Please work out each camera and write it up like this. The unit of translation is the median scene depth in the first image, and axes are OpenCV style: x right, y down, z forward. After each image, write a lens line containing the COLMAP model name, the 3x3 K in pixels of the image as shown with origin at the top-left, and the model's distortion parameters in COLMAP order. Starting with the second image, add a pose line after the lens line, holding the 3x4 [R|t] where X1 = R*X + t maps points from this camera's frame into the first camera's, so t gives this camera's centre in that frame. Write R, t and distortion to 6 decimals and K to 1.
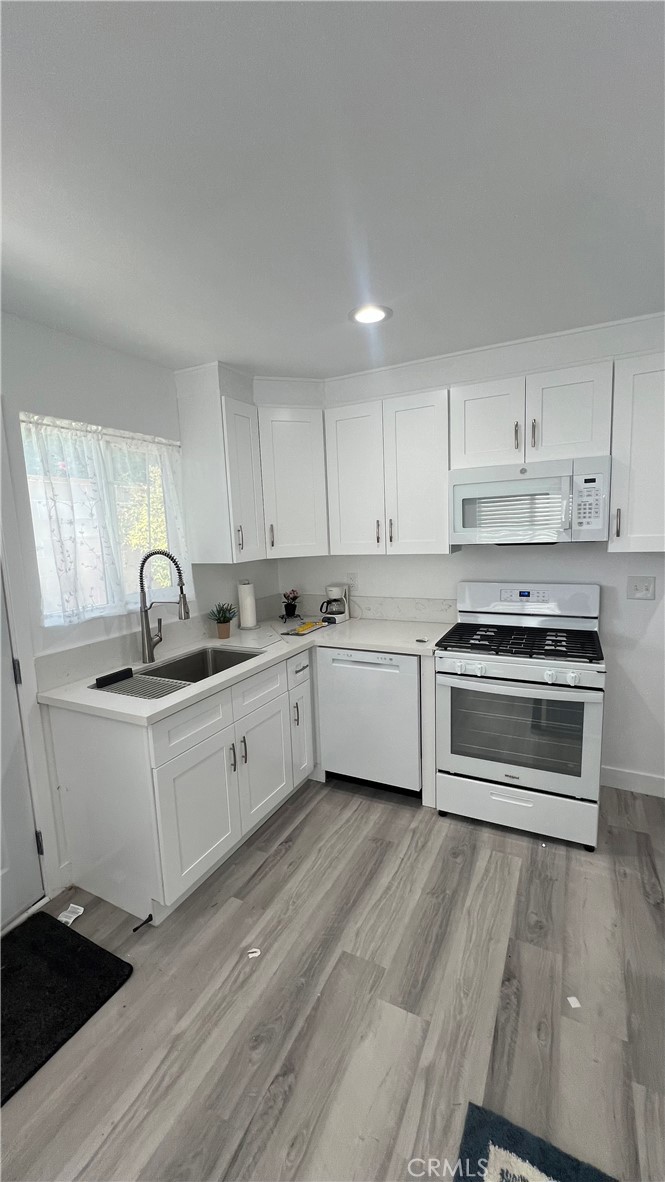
lens RADIAL K [[471.4, 0, 332.5], [0, 471.4, 591.0], [0, 0, 1]] dist [-0.000141, -0.000017]
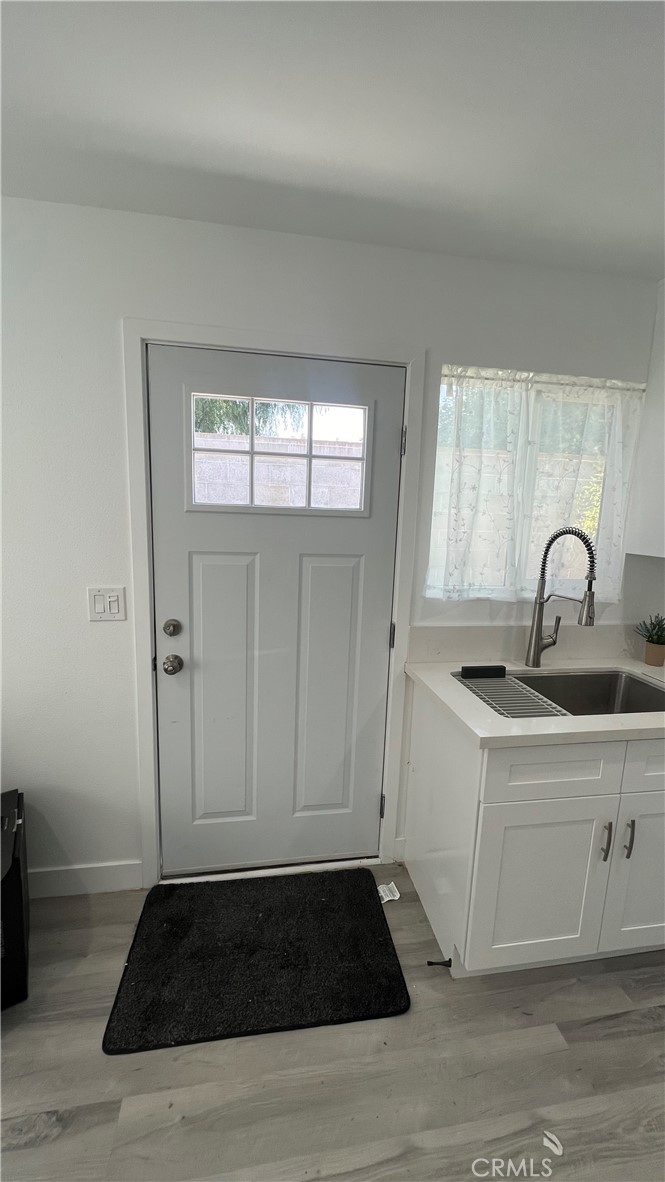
lens RADIAL K [[474.1, 0, 332.5], [0, 474.1, 591.0], [0, 0, 1]] dist [-0.000909, 0.000436]
pose [[0.600901, 0.190394, -0.776317, 0.012968], [-0.164038, 0.979919, 0.113355, -0.012096], [0.782310, 0.059230, 0.620067, 0.238658]]
